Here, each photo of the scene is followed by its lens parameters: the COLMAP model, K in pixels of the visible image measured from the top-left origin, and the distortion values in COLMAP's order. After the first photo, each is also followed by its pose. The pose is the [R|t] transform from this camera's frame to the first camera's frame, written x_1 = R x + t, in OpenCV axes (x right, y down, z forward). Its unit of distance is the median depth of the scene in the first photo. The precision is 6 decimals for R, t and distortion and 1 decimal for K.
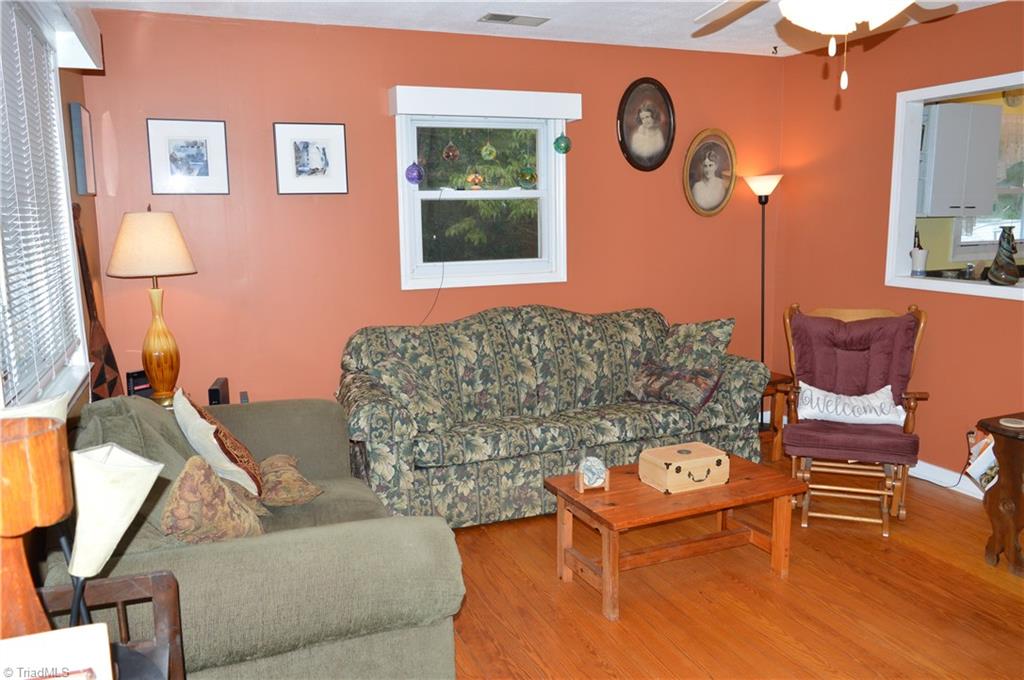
lens RADIAL K [[798.5, 0, 512.0], [0, 798.5, 340.0], [0, 0, 1]] dist [-0.020530, 0.003655]
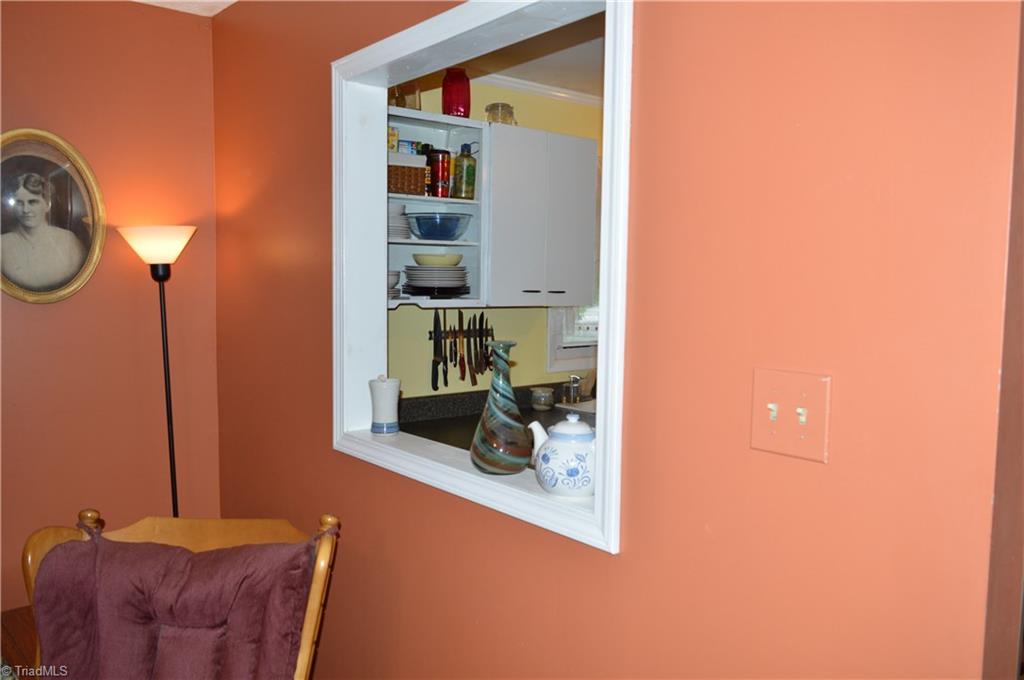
lens RADIAL K [[798.5, 0, 512.0], [0, 798.5, 340.0], [0, 0, 1]] dist [-0.020530, 0.003655]
pose [[0.955706, 0.000992, 0.294322, 0.388644], [0.025086, 0.996081, -0.084815, -0.082879], [-0.293253, 0.088442, 0.951935, 0.445675]]
